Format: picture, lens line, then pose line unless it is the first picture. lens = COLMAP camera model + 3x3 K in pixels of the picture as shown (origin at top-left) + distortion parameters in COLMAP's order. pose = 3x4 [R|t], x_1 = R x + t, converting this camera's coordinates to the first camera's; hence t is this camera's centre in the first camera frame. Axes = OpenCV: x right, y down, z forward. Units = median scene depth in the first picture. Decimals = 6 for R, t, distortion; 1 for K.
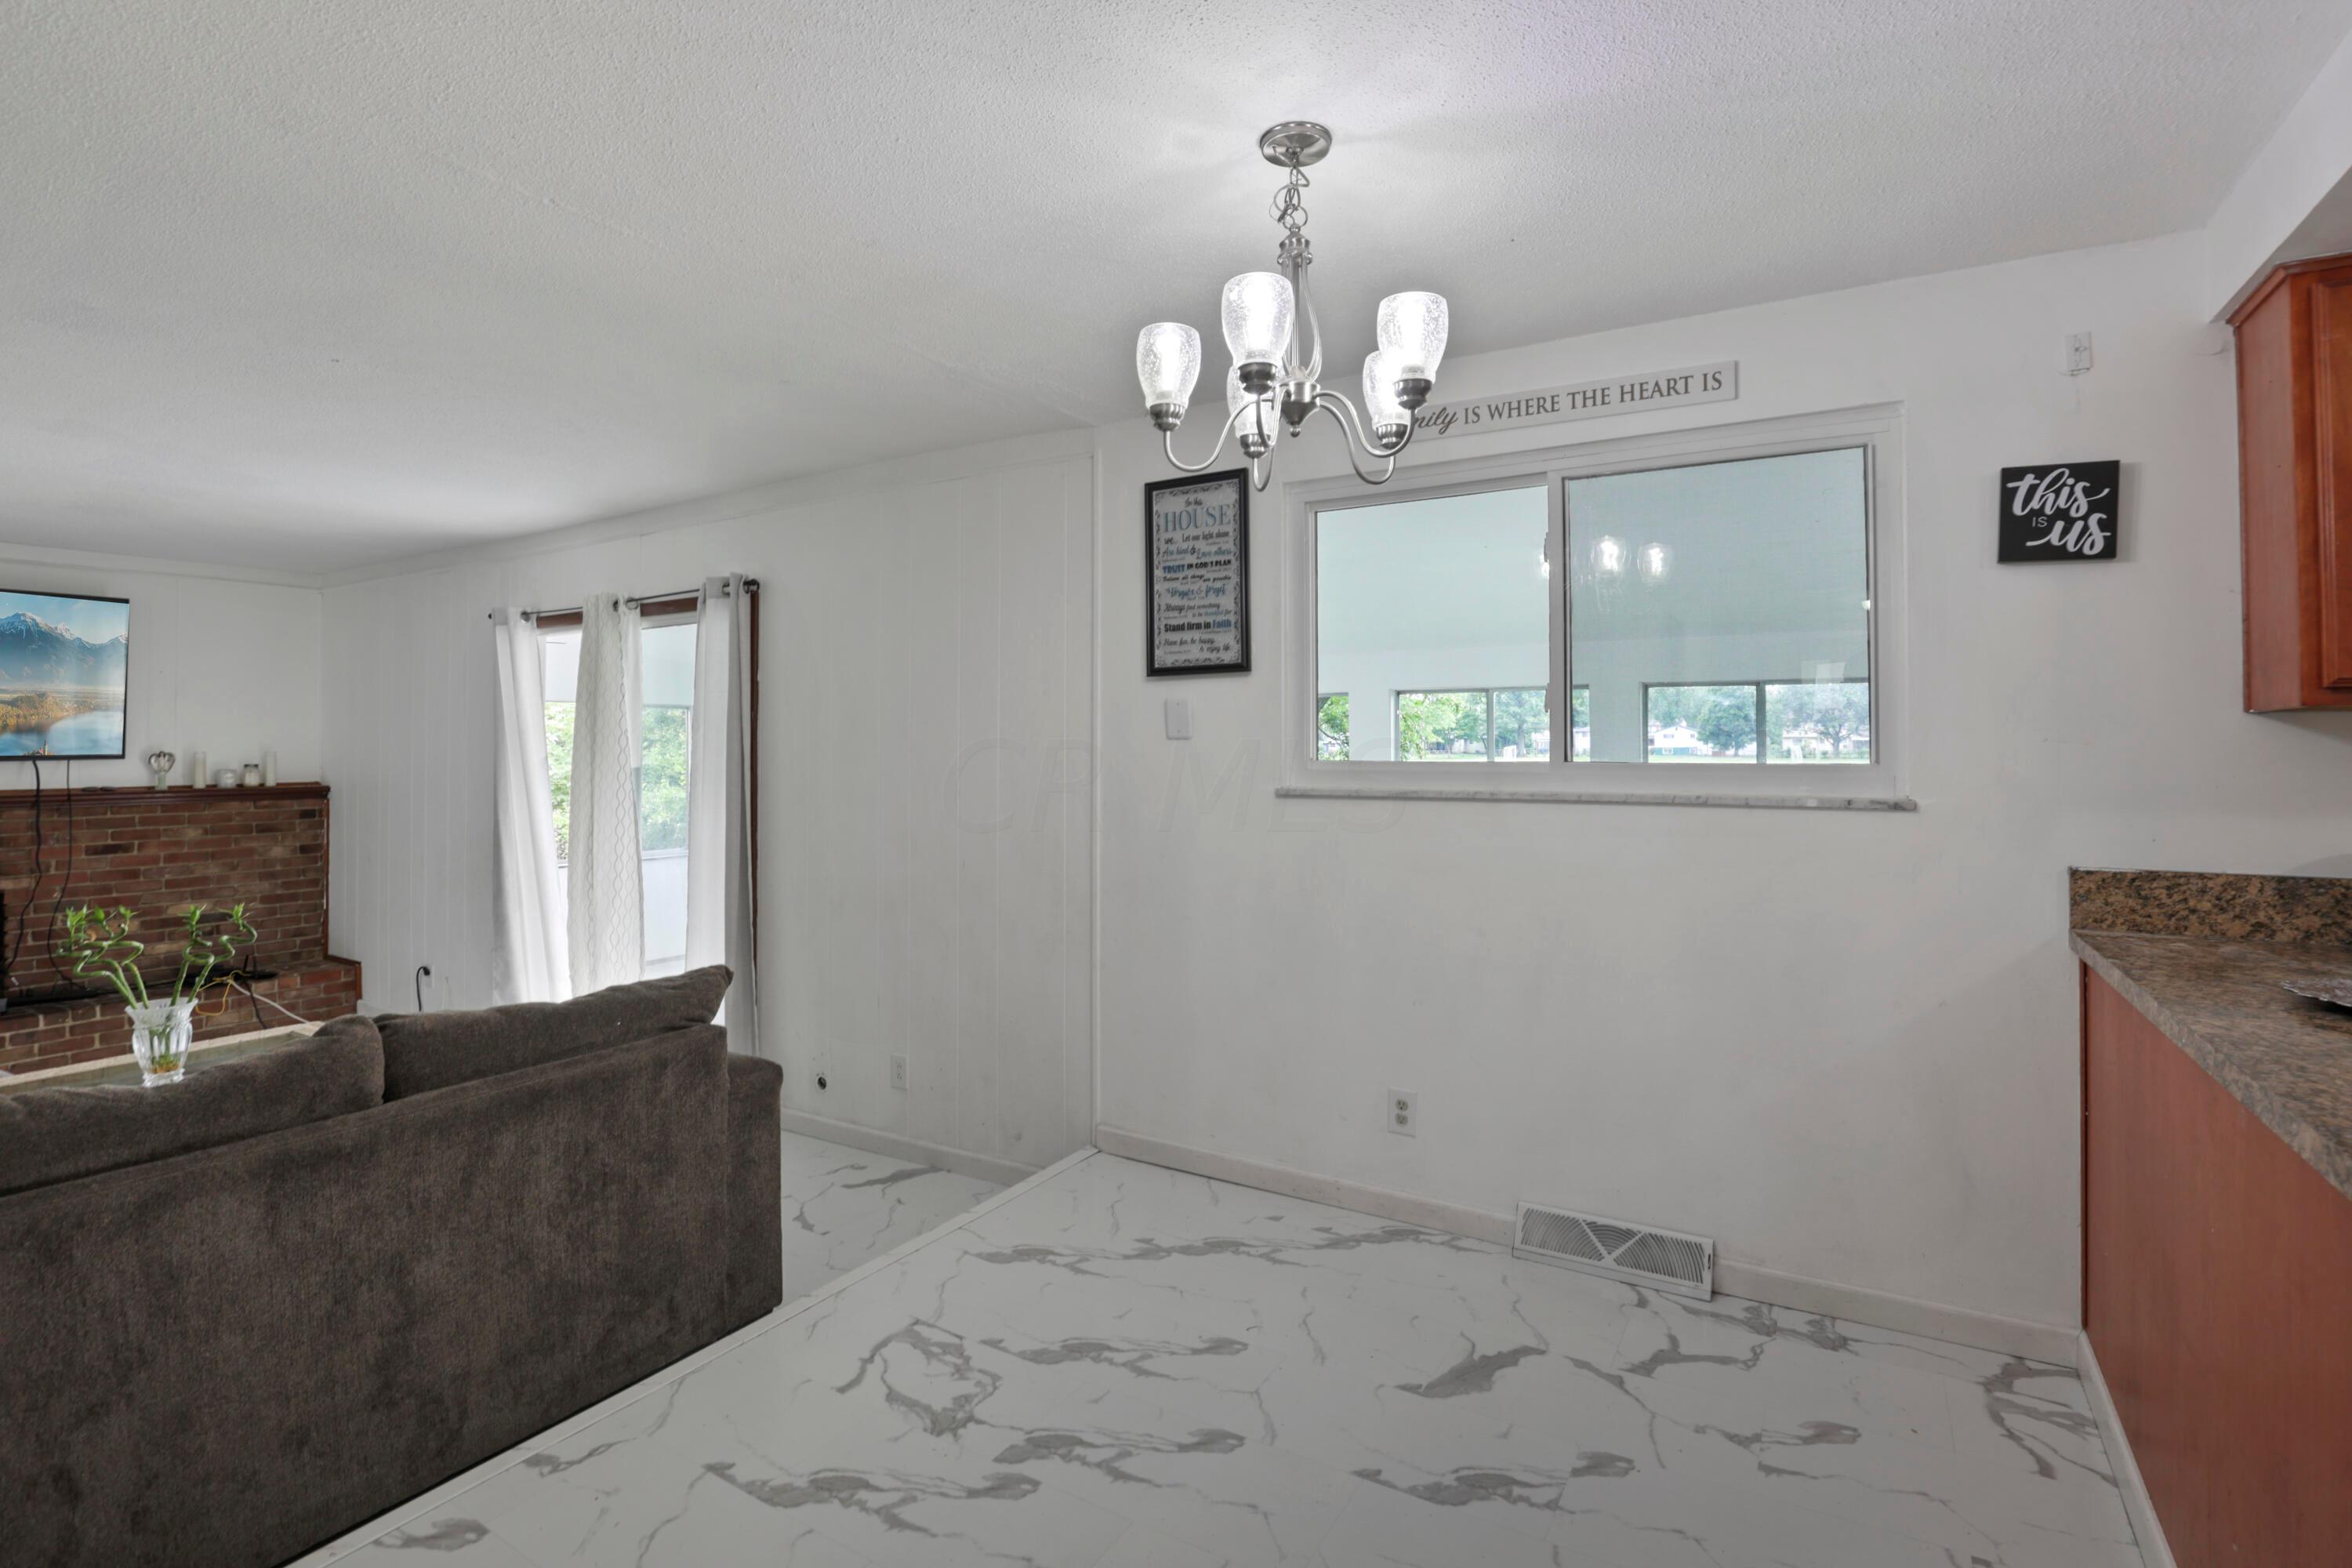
lens RADIAL K [[1083.0, 0, 1166.9], [0, 1083.0, 768.5], [0, 0, 1]] dist [-0.034653, 0.004275]
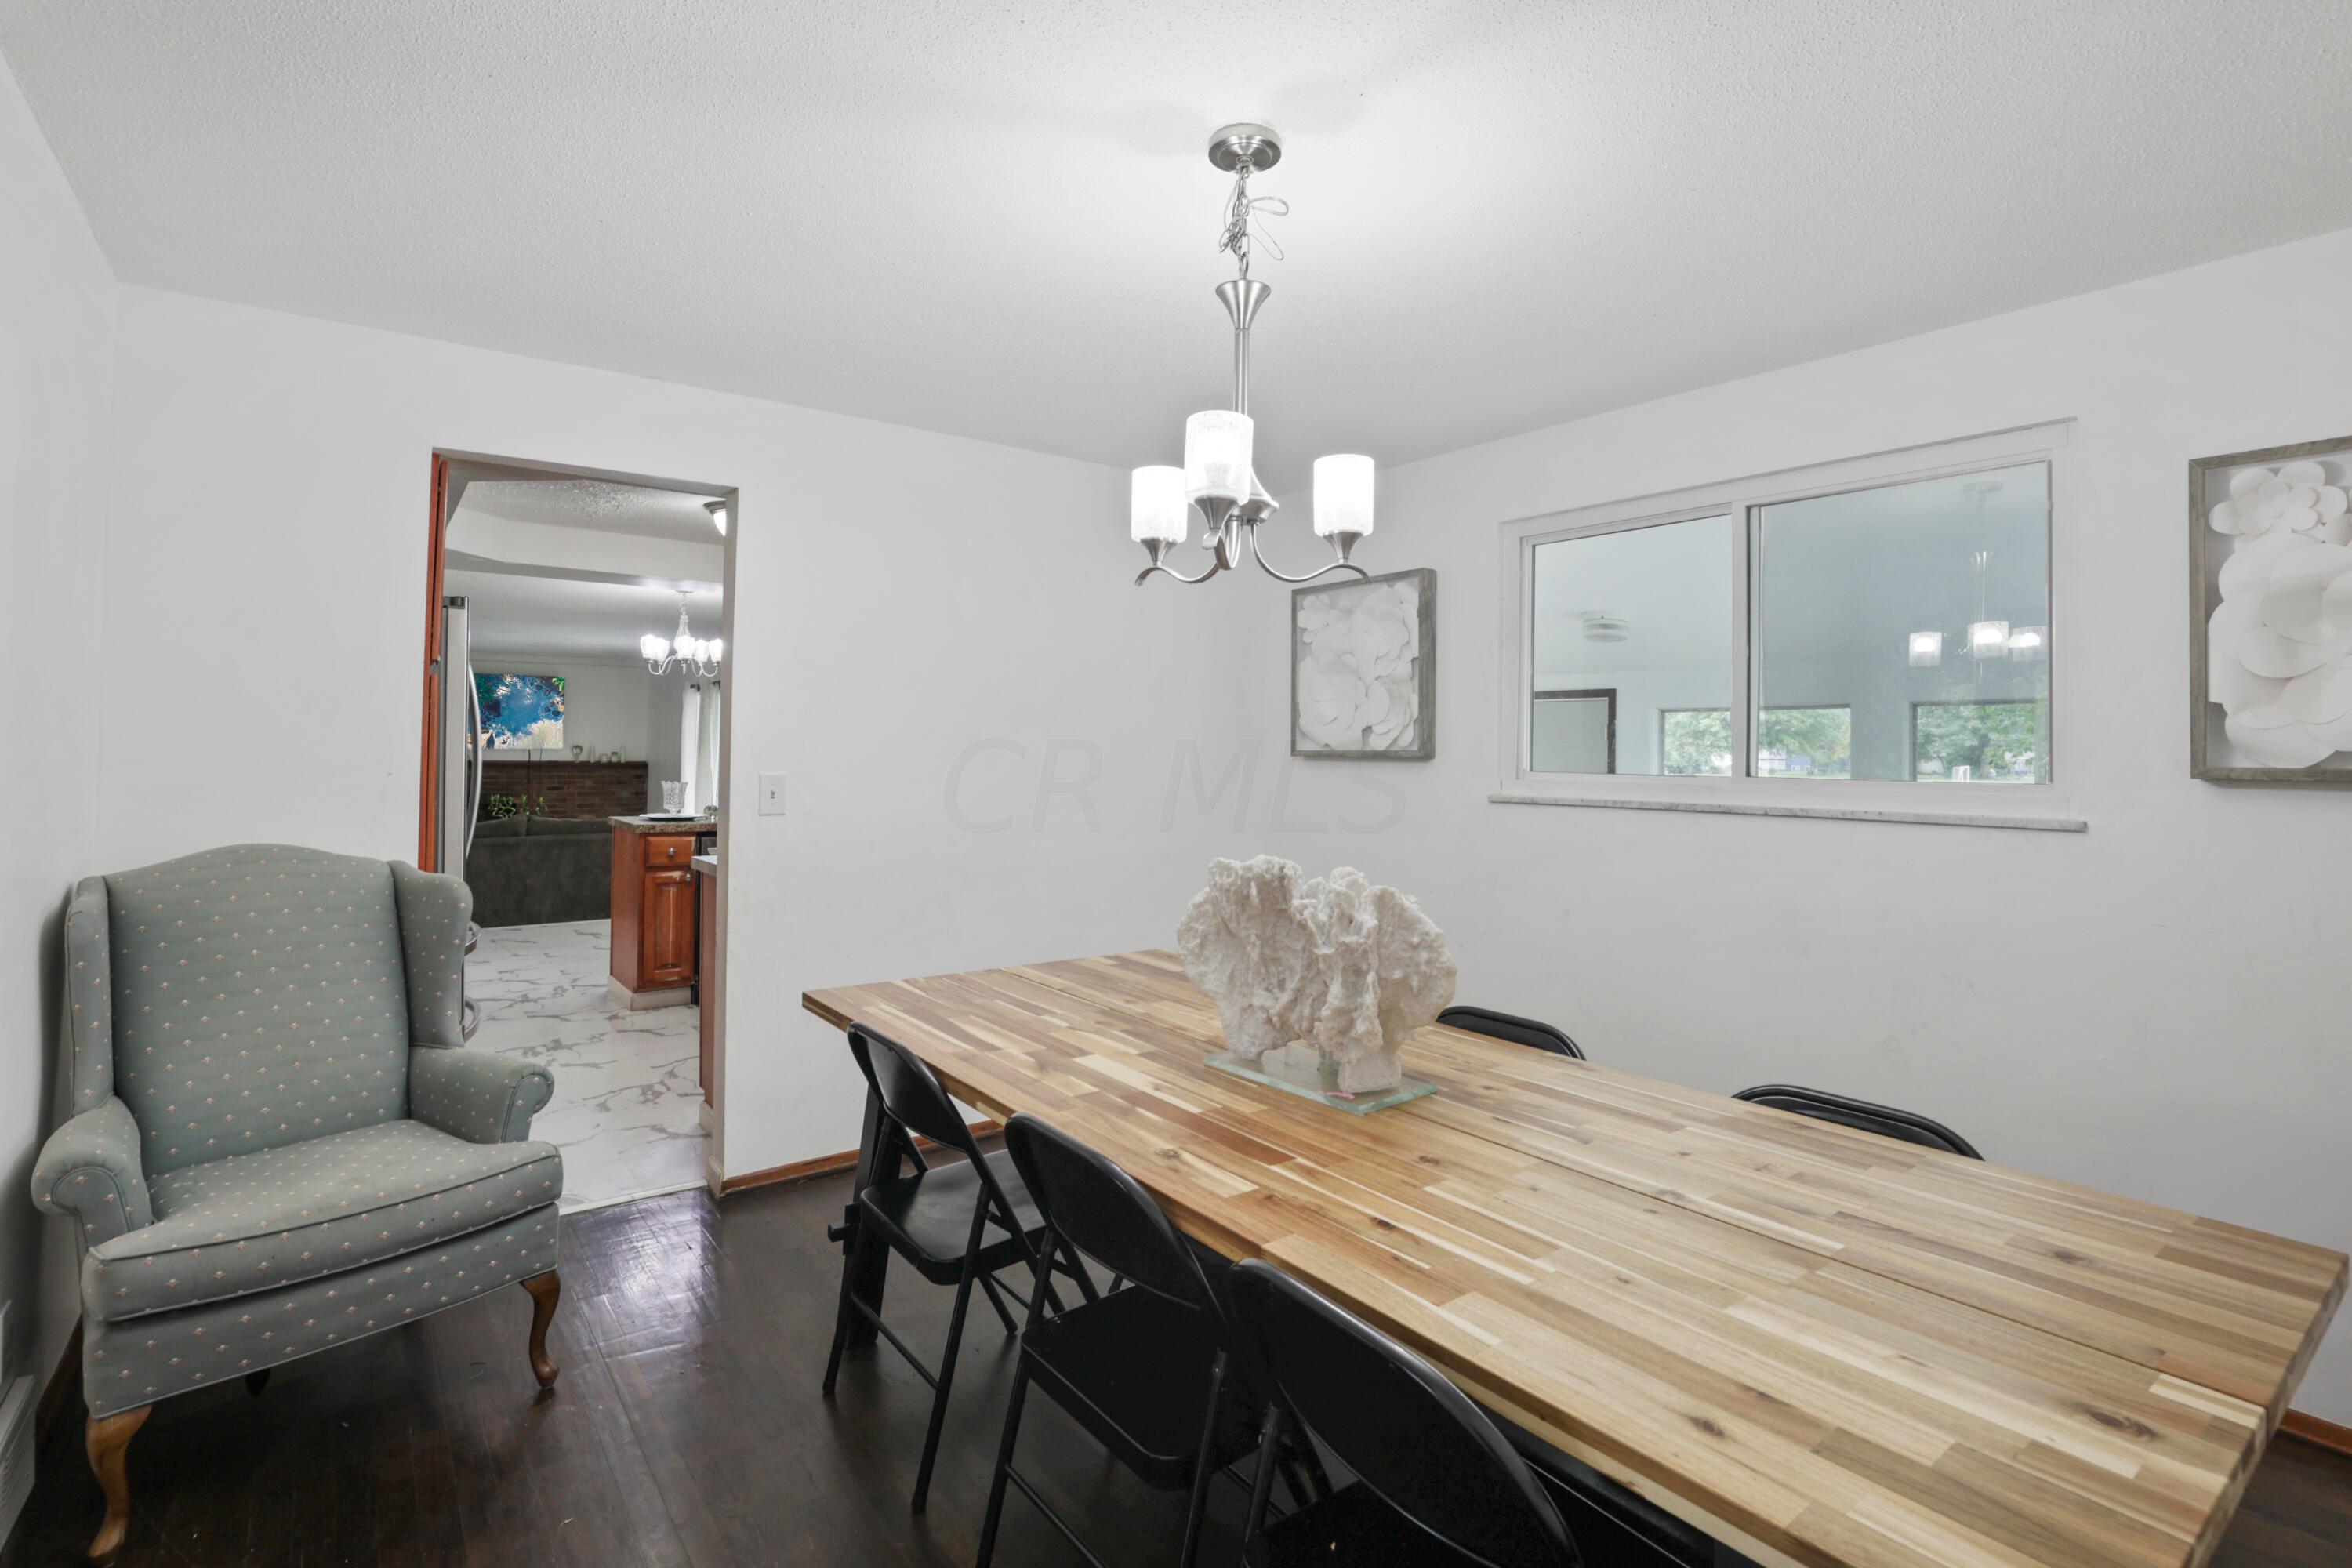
lens RADIAL K [[1083.0, 0, 1278.6], [0, 1083.0, 755.0], [0, 0, 1]] dist [-0.034653, 0.004275]
pose [[0.952836, 0.019367, -0.302866, 1.103464], [-0.025496, 0.999542, -0.016296, 0.002458], [0.302412, 0.023250, 0.952894, -0.679855]]
